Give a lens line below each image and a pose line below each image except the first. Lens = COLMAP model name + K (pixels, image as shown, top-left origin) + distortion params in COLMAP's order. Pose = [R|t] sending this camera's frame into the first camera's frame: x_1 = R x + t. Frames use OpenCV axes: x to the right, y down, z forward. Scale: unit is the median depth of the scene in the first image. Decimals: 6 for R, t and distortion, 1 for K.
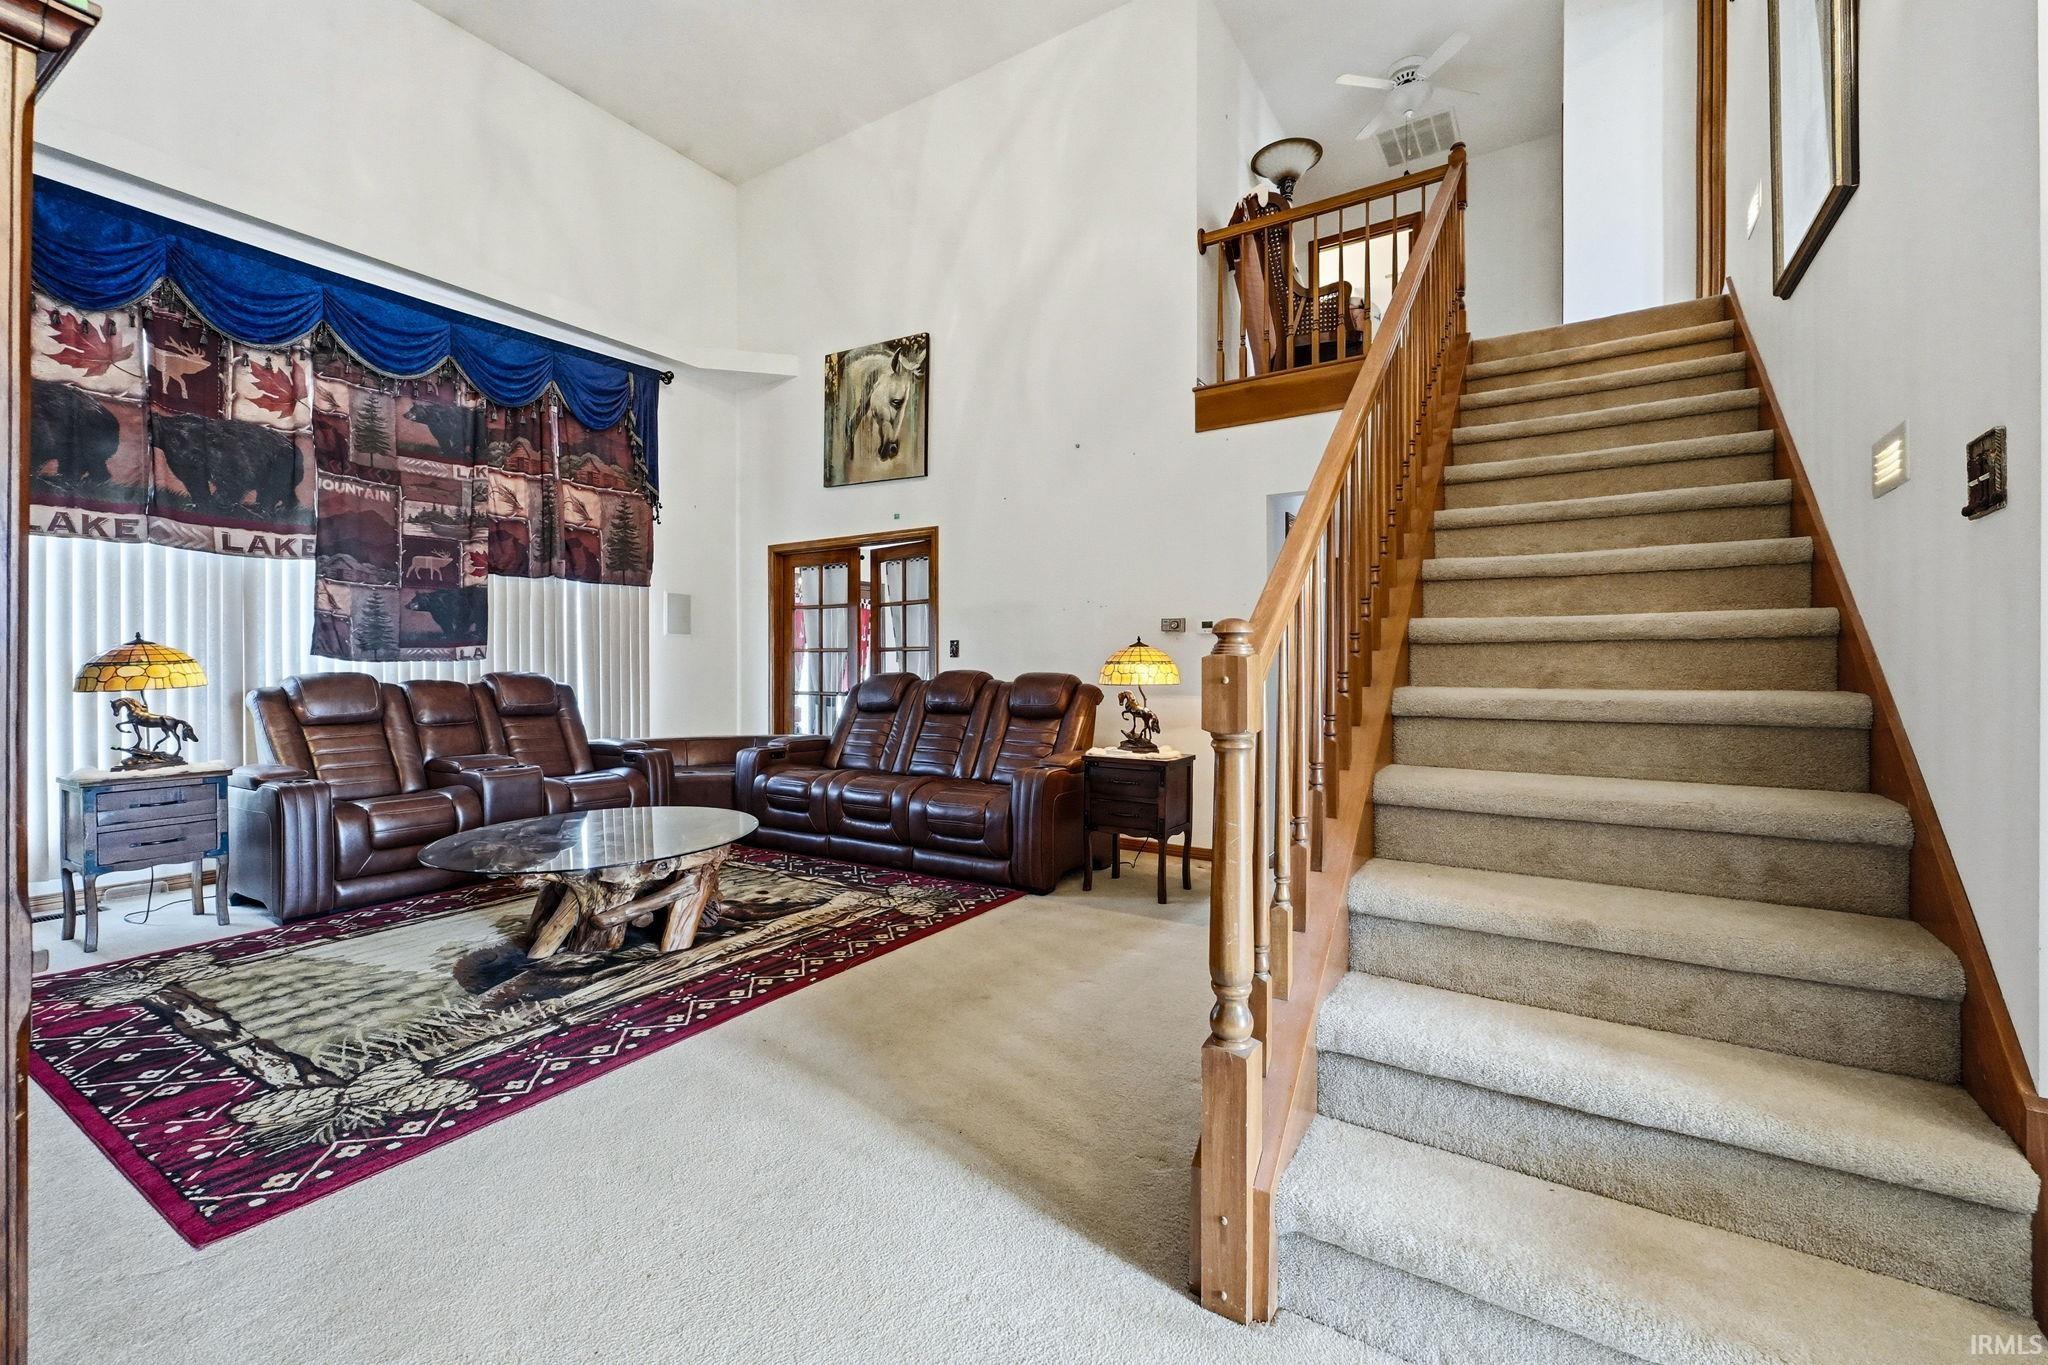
lens RADIAL K [[864.4, 0, 1021.6], [0, 864.4, 668.9], [0, 0, 1]] dist [-0.001362, -0.000284]
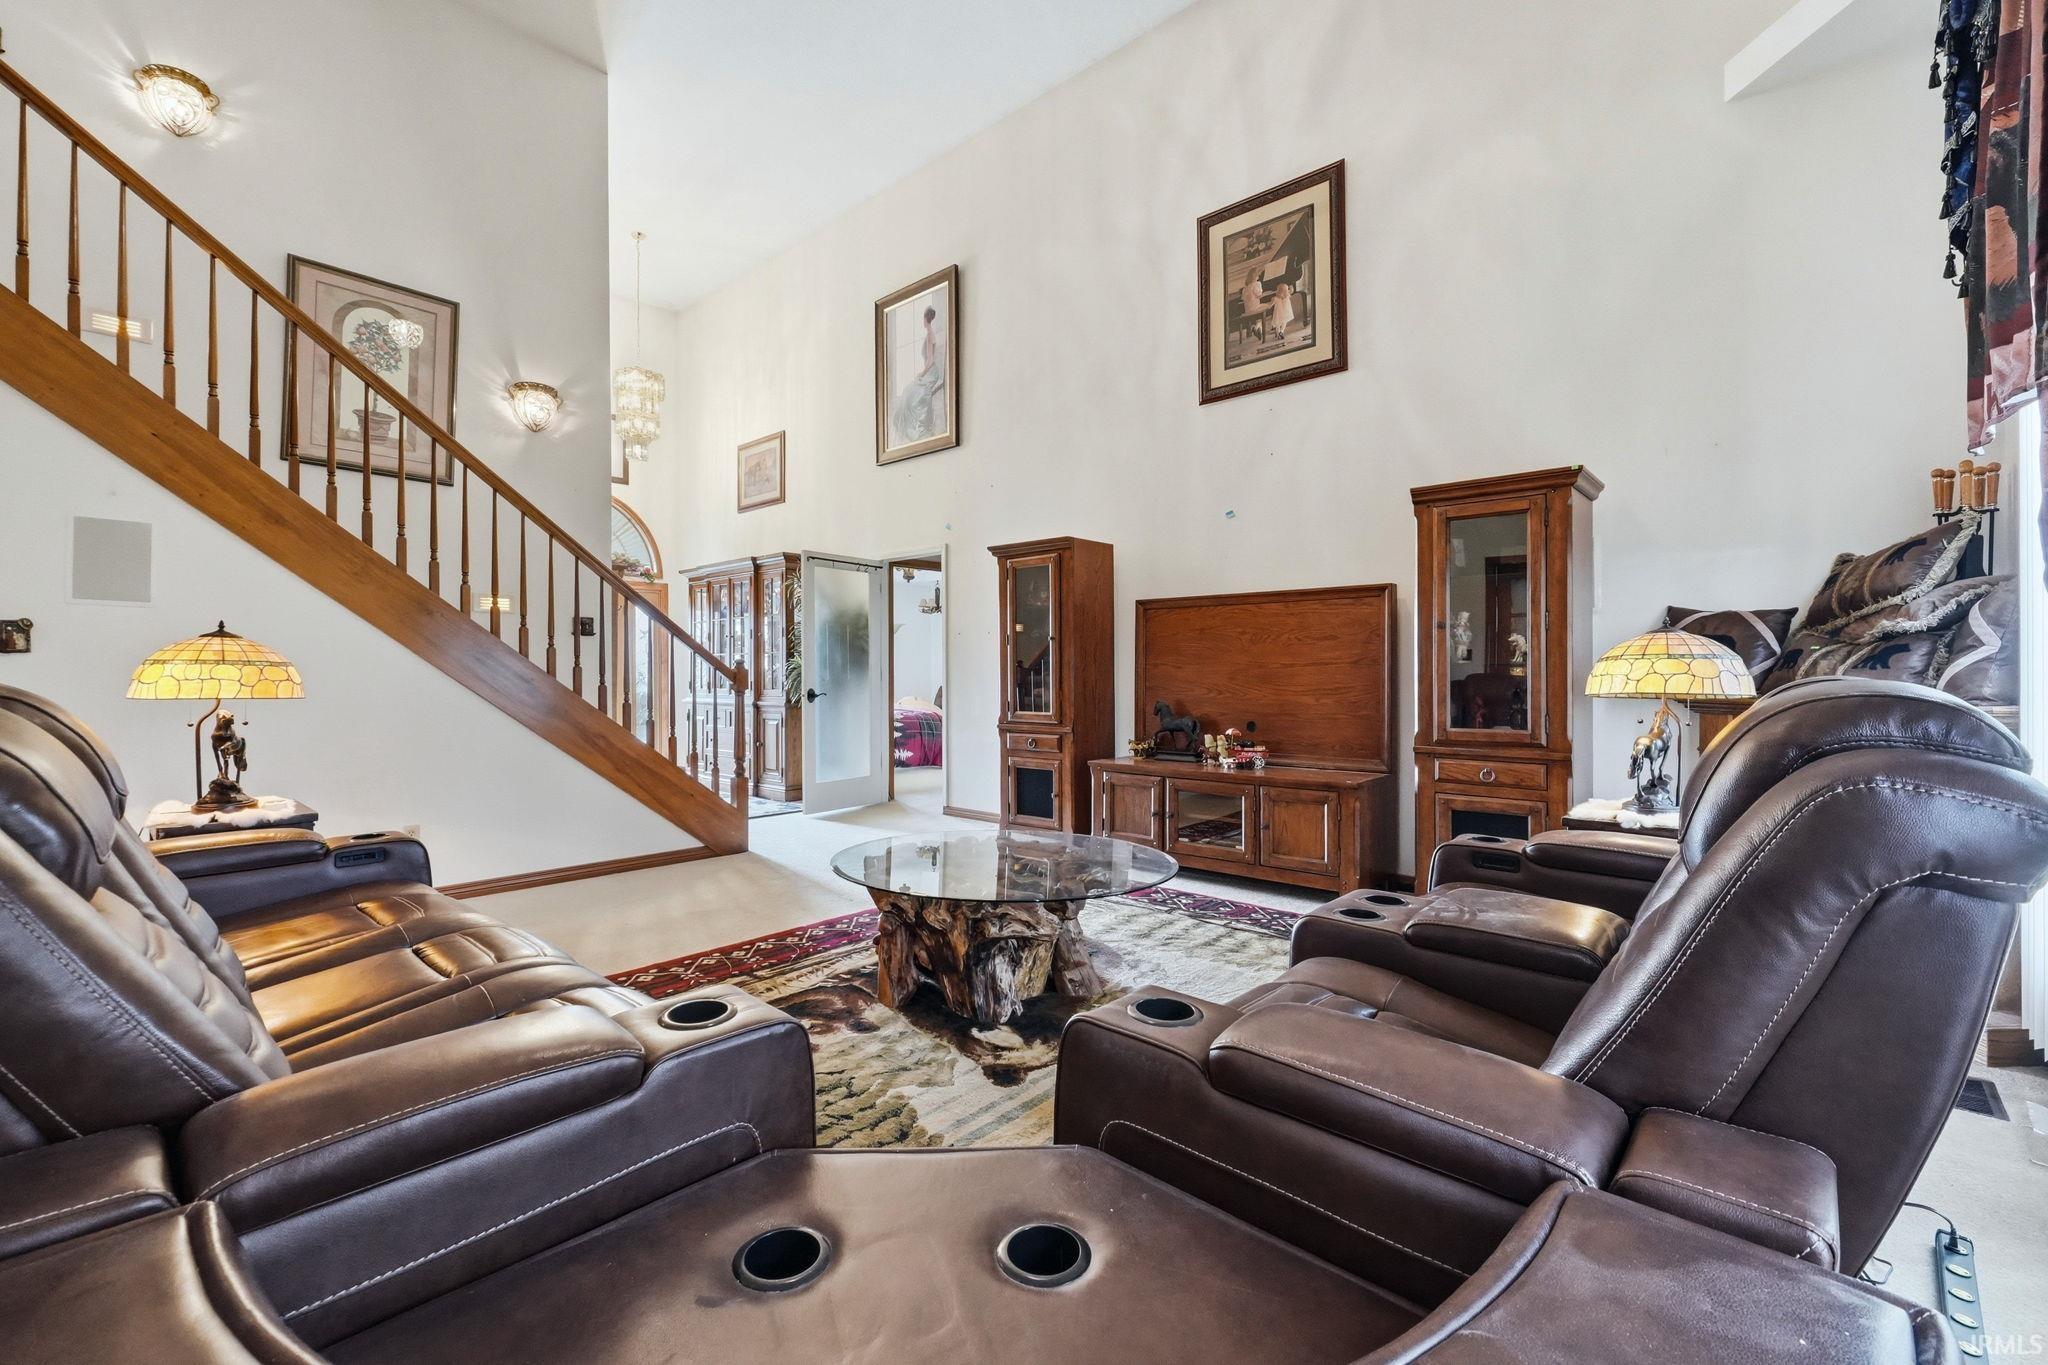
lens RADIAL K [[864.4, 0, 1021.6], [0, 864.4, 668.9], [0, 0, 1]] dist [-0.001362, -0.000284]
pose [[-0.985145, 0.003570, 0.171689, -0.748085], [0.002720, 0.999983, -0.005183, 0.001969], [-0.171704, -0.004639, -0.985138, 2.134480]]
